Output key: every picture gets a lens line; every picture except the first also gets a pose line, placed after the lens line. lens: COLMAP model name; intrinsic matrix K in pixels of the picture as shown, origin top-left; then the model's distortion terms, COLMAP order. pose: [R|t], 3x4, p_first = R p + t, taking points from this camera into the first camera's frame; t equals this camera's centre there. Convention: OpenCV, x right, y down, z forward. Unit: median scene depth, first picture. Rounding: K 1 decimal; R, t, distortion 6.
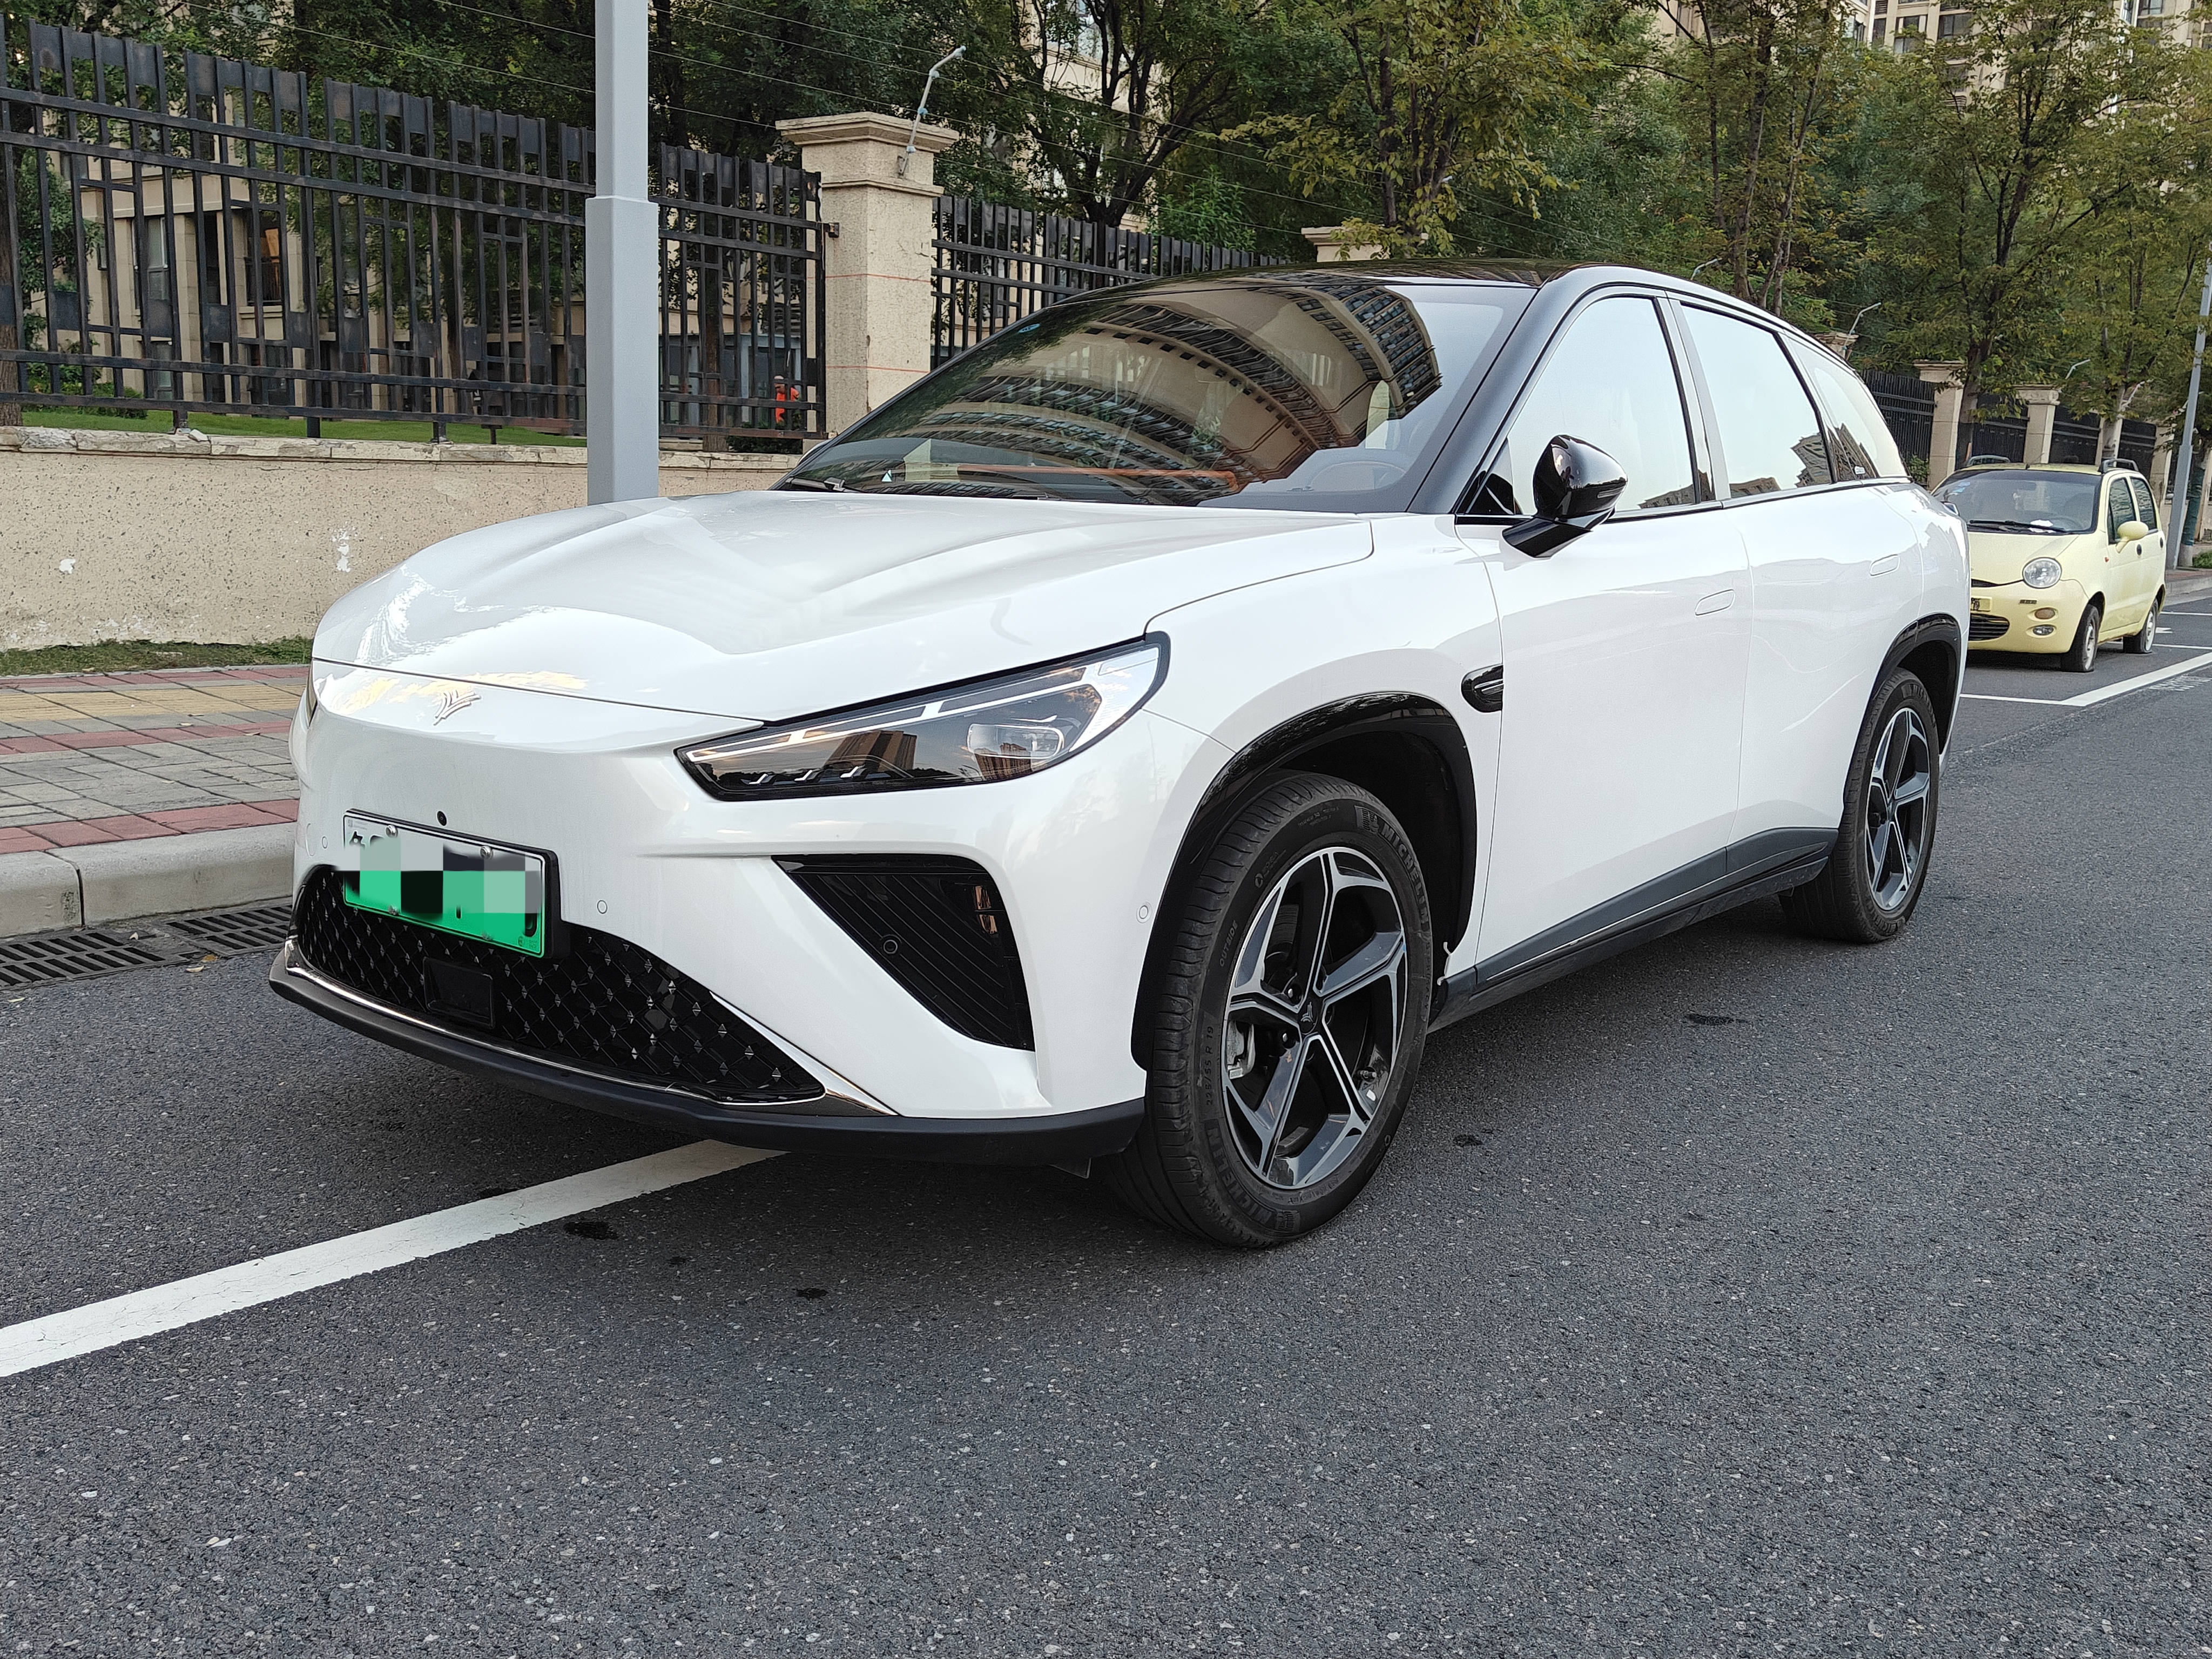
lens RADIAL K [[1976.5, 0, 1106.0], [0, 1976.5, 829.5], [0, 0, 1]] dist [0.009105, 0.004339]
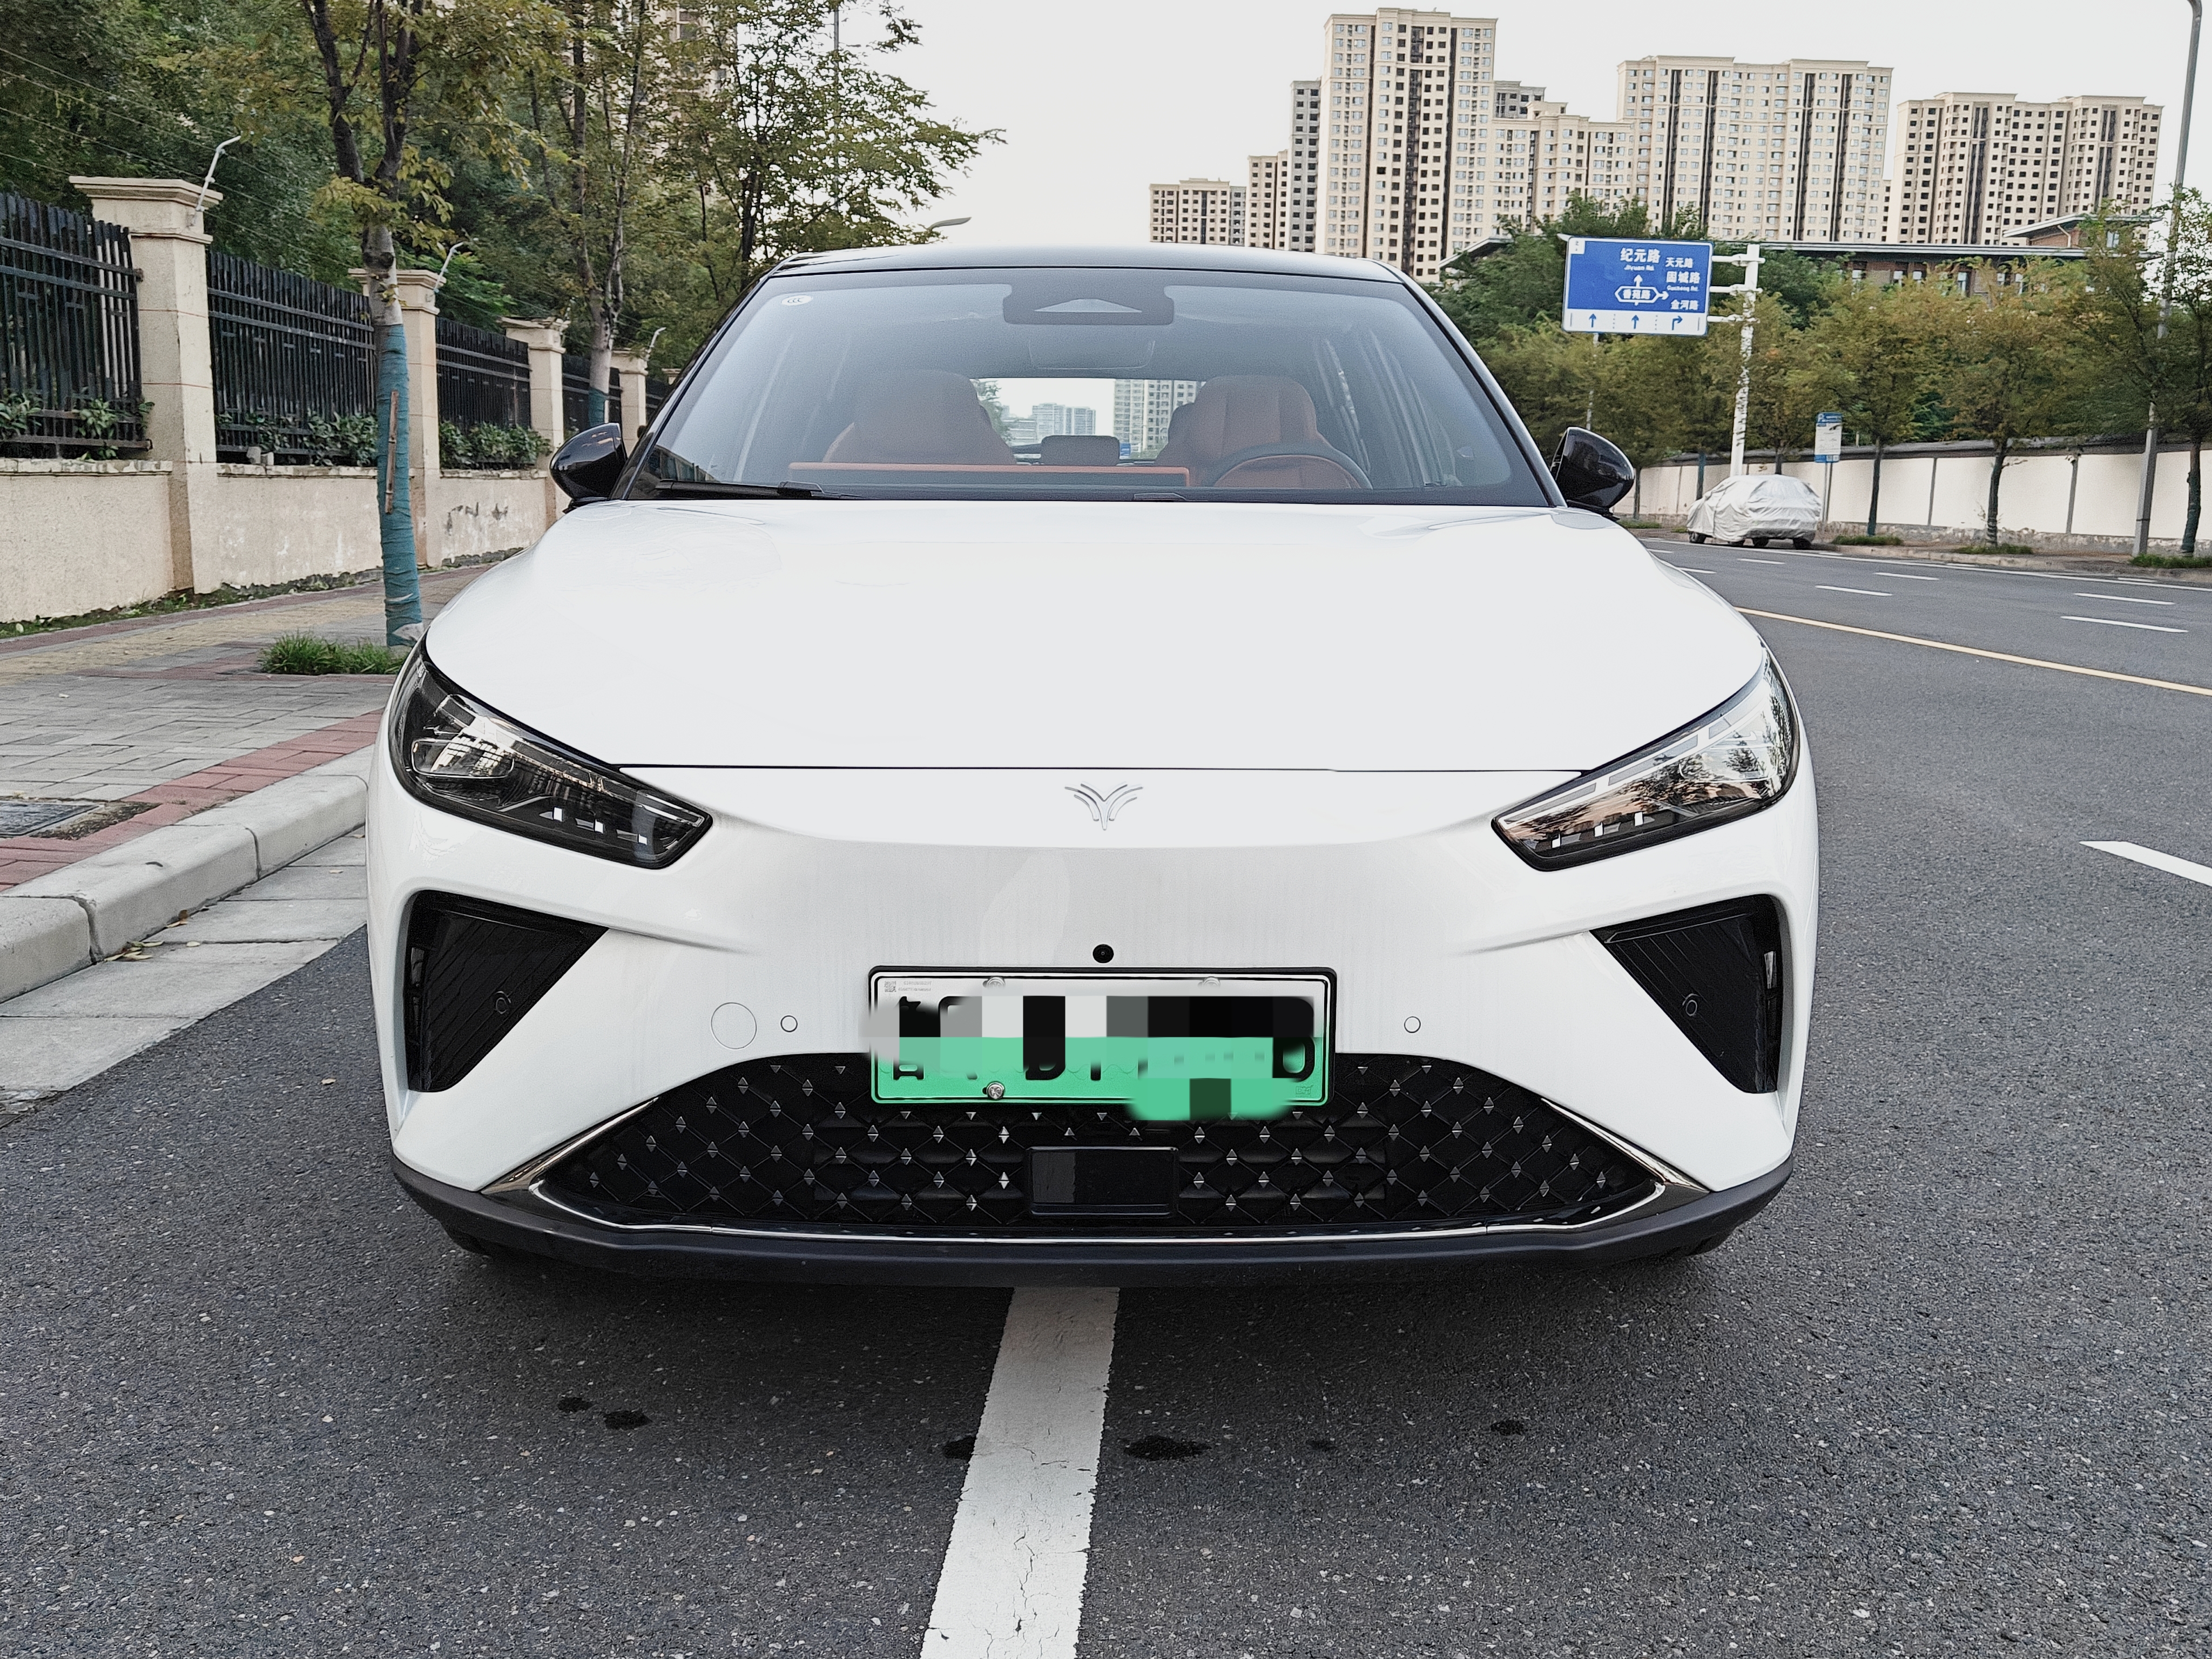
lens RADIAL K [[1976.5, 0, 1106.0], [0, 1976.5, 829.5], [0, 0, 1]] dist [0.009105, 0.004339]
pose [[0.776396, -0.124213, 0.617884, -0.851829], [0.119508, 0.991615, 0.049177, -0.095844], [-0.618812, 0.035661, 0.784730, 0.453262]]
